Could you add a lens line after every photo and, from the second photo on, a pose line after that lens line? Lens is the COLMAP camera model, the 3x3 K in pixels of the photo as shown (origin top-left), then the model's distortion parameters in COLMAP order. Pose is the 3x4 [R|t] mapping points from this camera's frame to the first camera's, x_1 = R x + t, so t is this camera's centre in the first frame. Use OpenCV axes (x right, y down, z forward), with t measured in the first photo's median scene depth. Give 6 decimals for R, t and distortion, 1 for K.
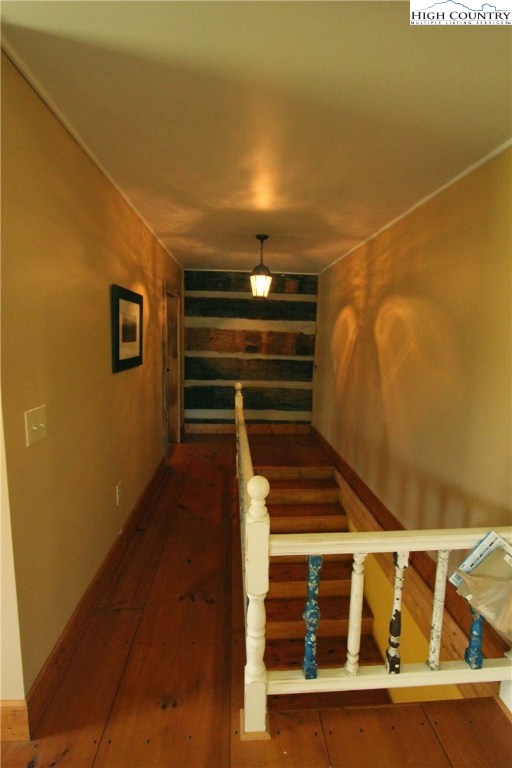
lens RADIAL K [[357.3, 0, 255.8], [0, 357.3, 384.9], [0, 0, 1]] dist [-0.015009, 0.001583]
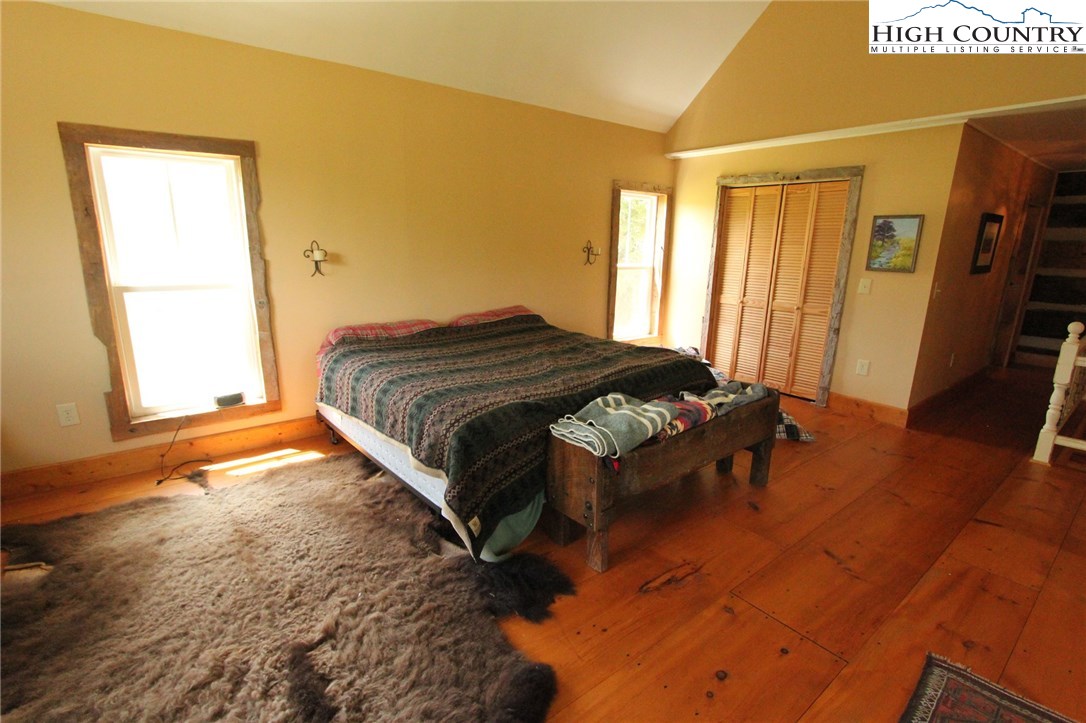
lens RADIAL K [[505.3, 0, 531.4], [0, 505.3, 366.2], [0, 0, 1]] dist [-0.015009, 0.001583]
pose [[0.558802, 0.179977, -0.809536, 0.209831], [-0.111875, 0.983603, 0.141452, 0.162352], [0.821720, 0.011523, 0.569775, -1.070394]]
